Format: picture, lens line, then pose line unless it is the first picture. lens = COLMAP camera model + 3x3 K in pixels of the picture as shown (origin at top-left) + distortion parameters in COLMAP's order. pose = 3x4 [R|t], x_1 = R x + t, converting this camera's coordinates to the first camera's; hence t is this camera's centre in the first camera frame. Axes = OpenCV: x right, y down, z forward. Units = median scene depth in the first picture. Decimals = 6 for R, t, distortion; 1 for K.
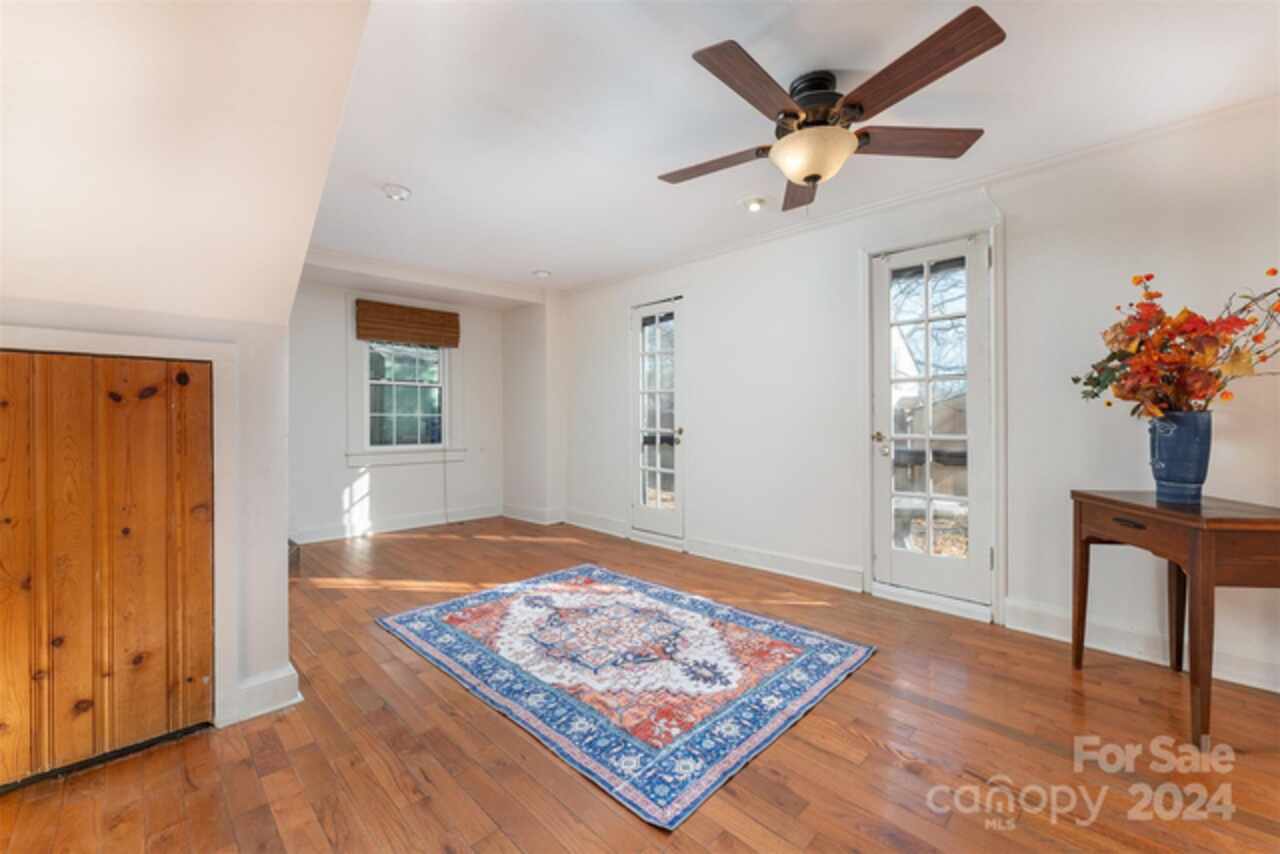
lens RADIAL K [[519.3, 0, 645.8], [0, 519.3, 425.0], [0, 0, 1]] dist [0.000877, 0.000194]
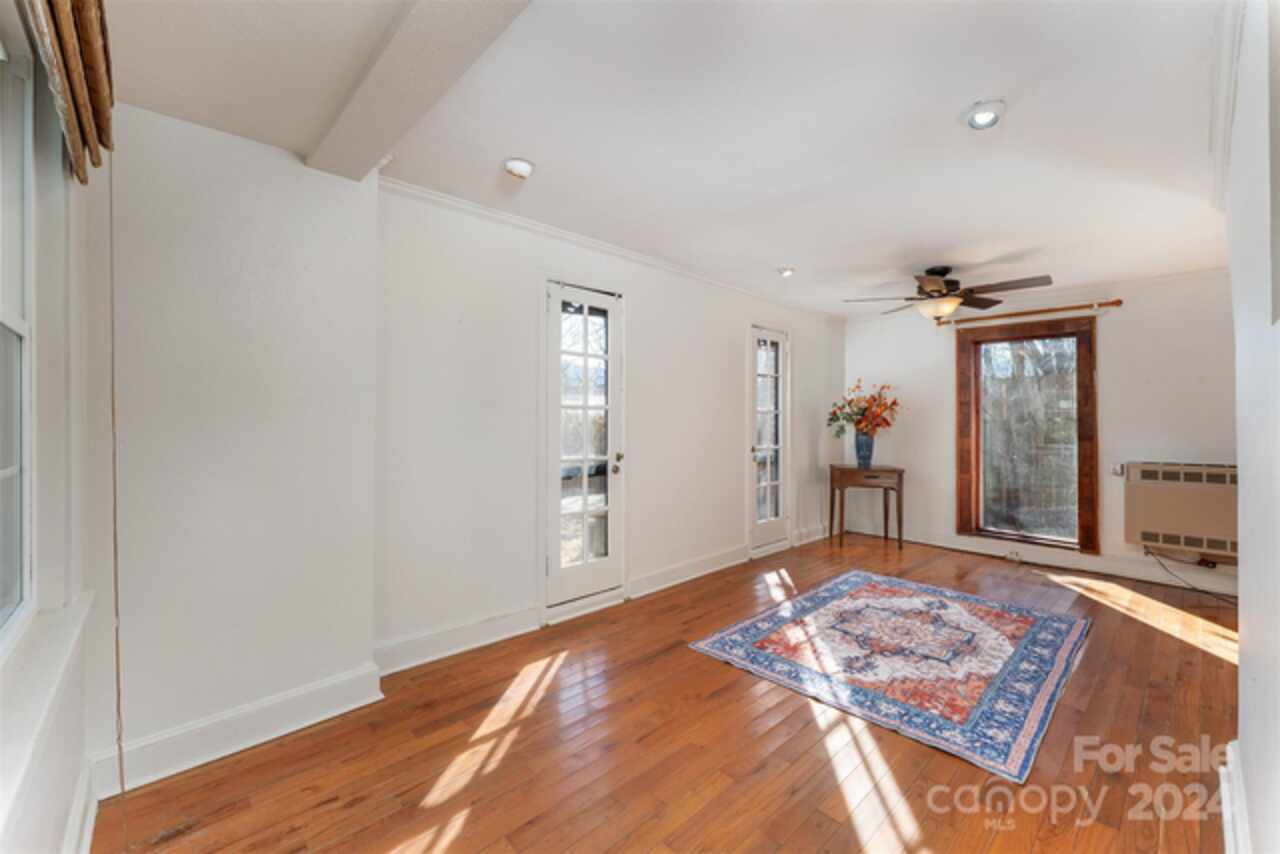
lens RADIAL K [[519.3, 0, 646.2], [0, 519.3, 416.1], [0, 0, 1]] dist [0.000877, 0.000194]
pose [[0.031516, 0.004291, 0.999494, -1.262373], [0.009730, 0.999942, -0.004599, -0.080877], [-0.999456, 0.009870, 0.031472, 1.545986]]
